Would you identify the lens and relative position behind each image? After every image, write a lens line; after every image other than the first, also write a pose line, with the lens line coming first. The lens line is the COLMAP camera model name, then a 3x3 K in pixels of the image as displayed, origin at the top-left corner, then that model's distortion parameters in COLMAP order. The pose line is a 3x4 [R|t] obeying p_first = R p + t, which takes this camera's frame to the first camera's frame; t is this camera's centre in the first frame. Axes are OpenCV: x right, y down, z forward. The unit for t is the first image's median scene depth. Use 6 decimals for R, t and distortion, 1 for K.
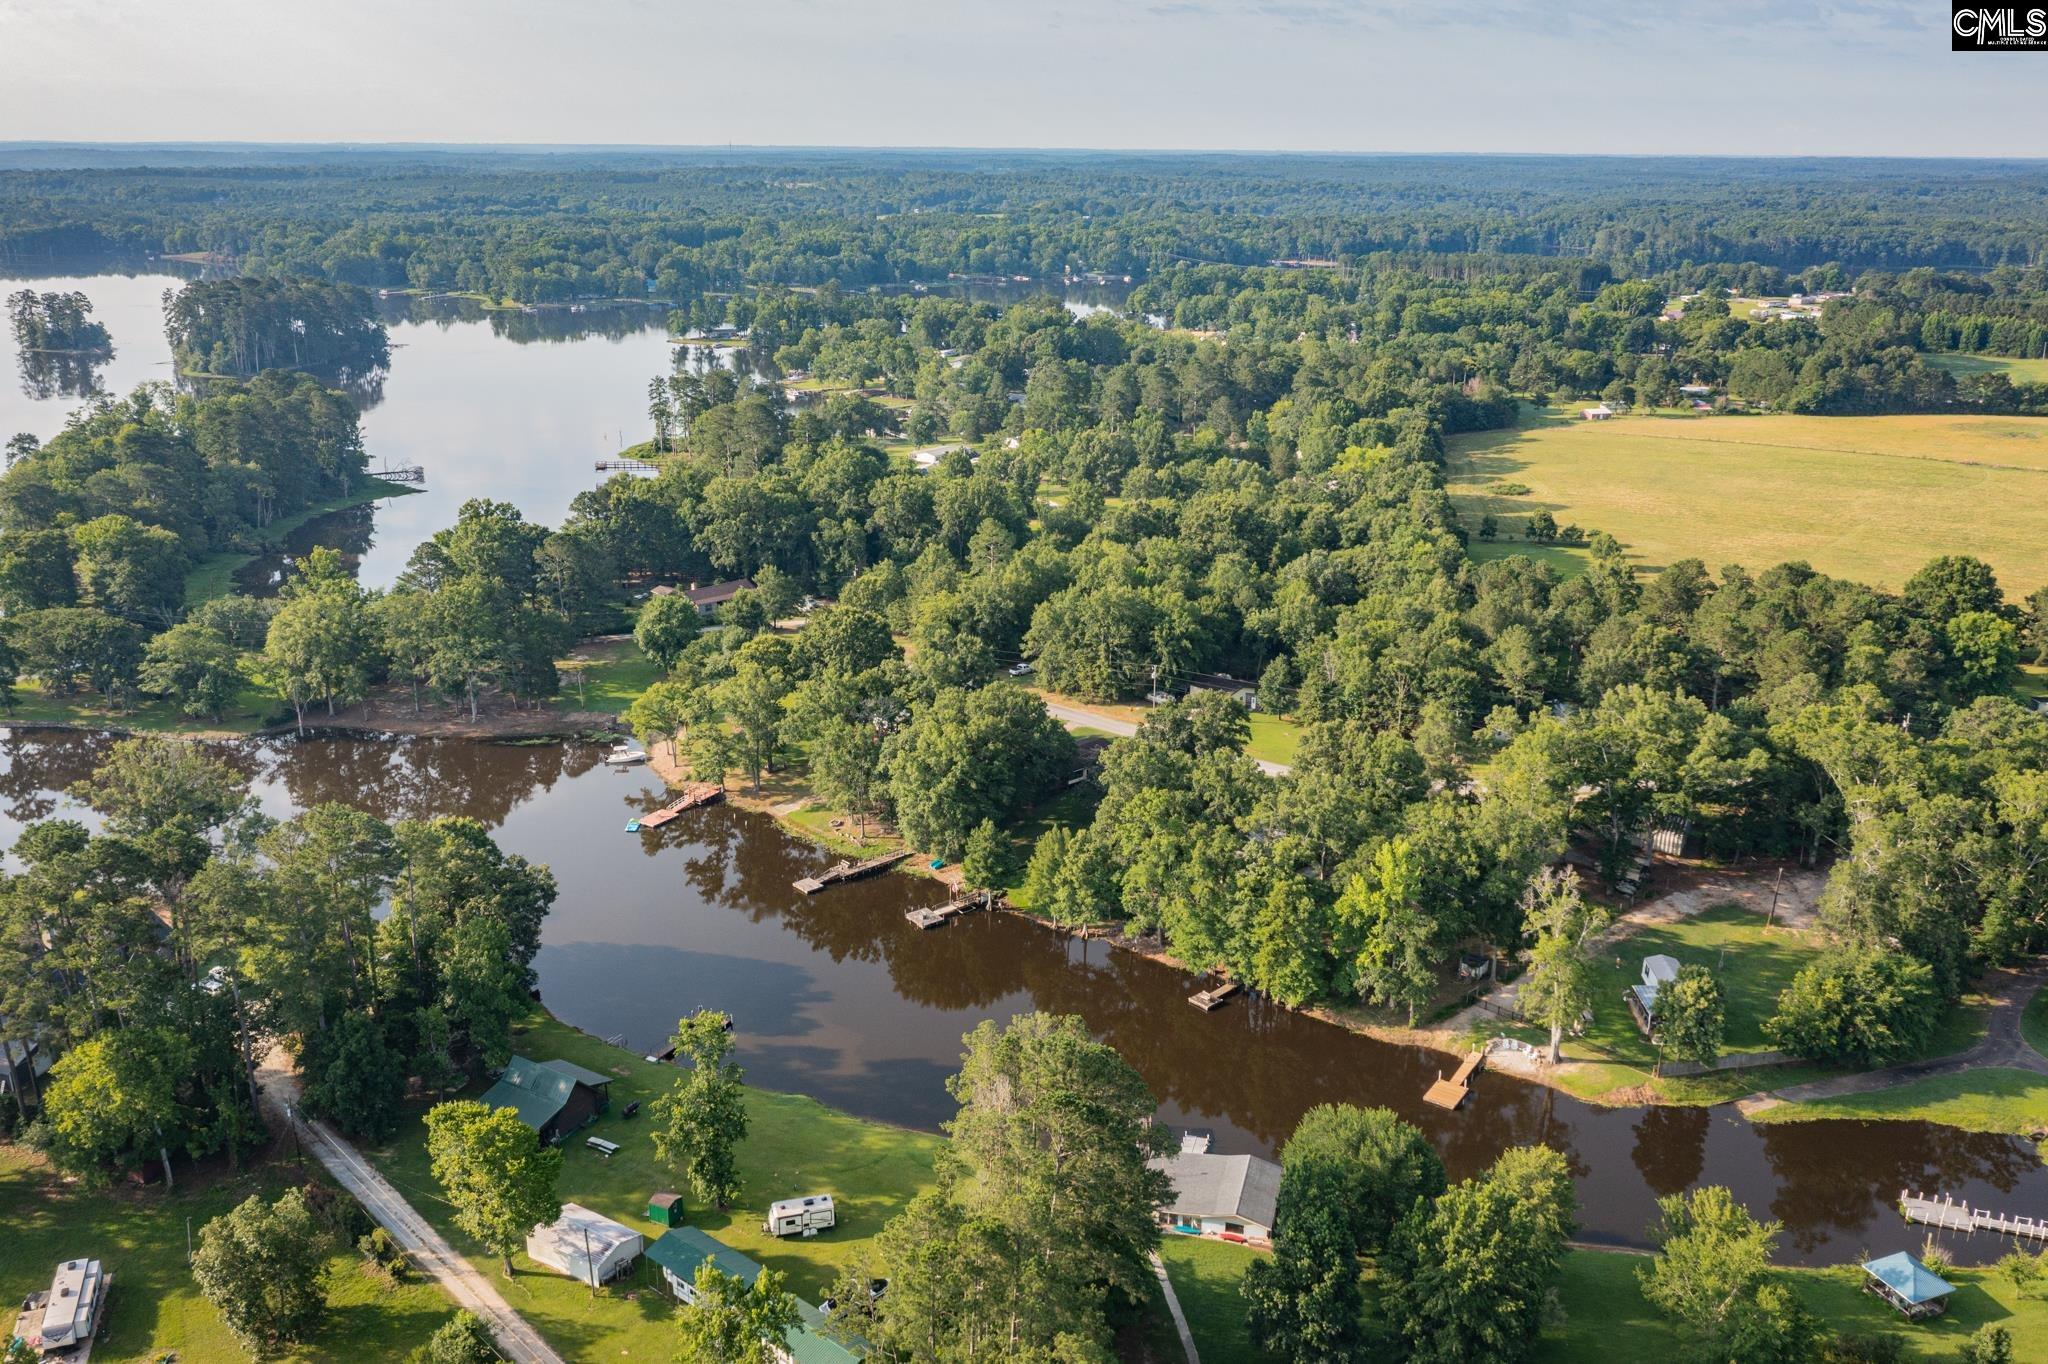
lens RADIAL K [[1637.2, 0, 1029.0], [0, 1637.2, 672.1], [0, 0, 1]] dist [-0.008495, 0.010090]
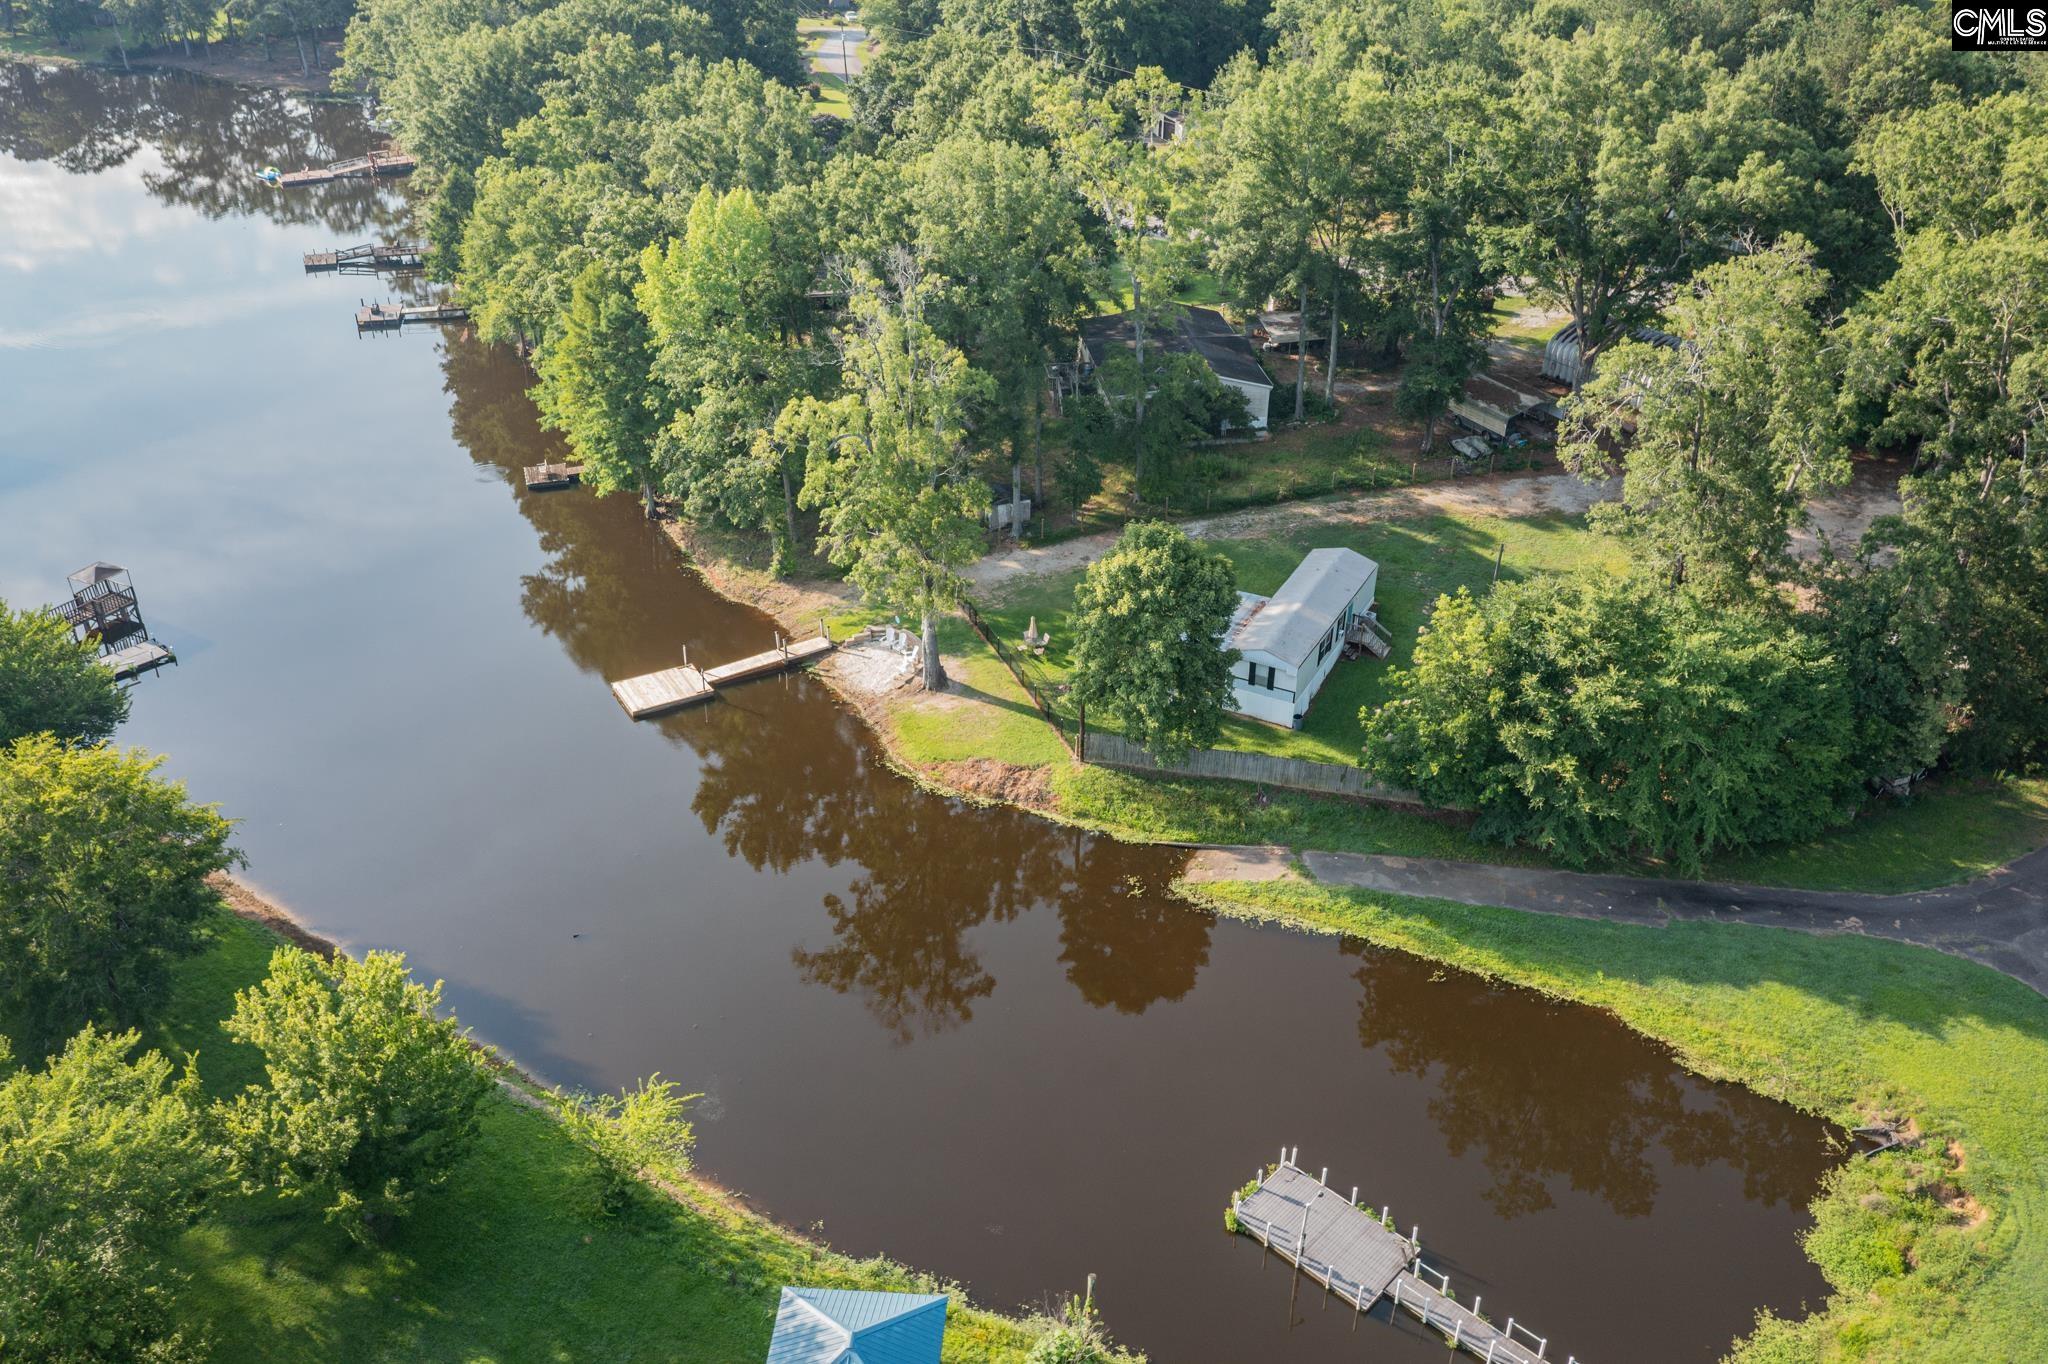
lens RADIAL K [[1637.2, 0, 1029.0], [0, 1637.2, 672.1], [0, 0, 1]] dist [-0.008495, 0.010090]
pose [[0.903901, 0.214432, -0.370110, 0.339665], [-0.131787, 0.962786, 0.235956, 0.076002], [0.406933, -0.164505, 0.898523, 0.376104]]
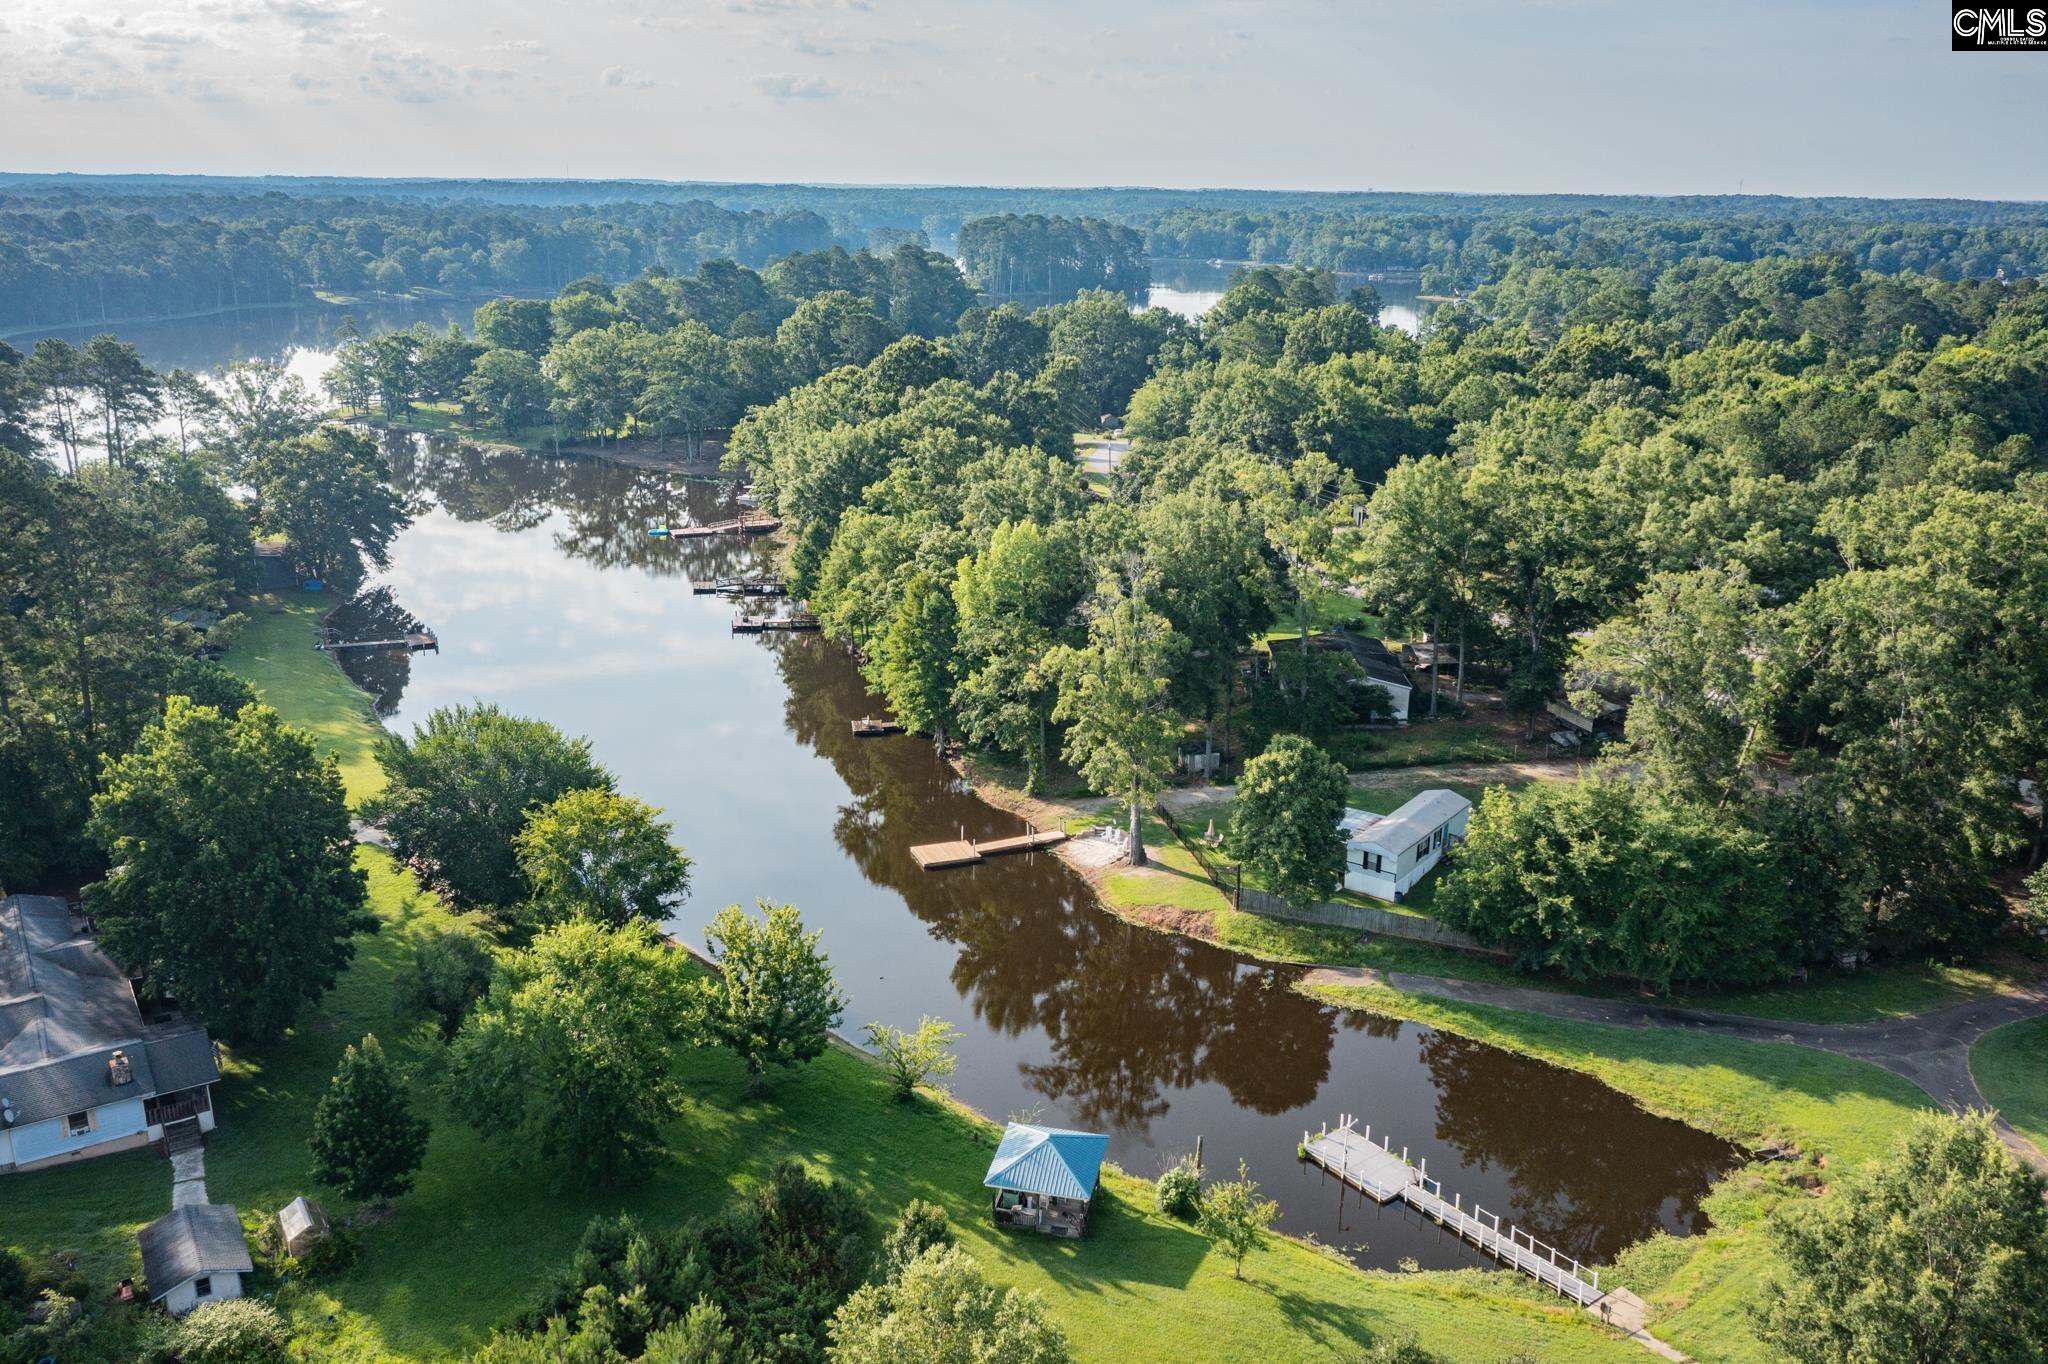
lens RADIAL K [[1637.2, 0, 1029.0], [0, 1637.2, 672.1], [0, 0, 1]] dist [-0.008495, 0.010090]
pose [[0.824266, 0.160001, -0.543125, 0.412320], [-0.178762, 0.983718, 0.018502, 0.101805], [0.537242, 0.081839, 0.839448, 0.264981]]
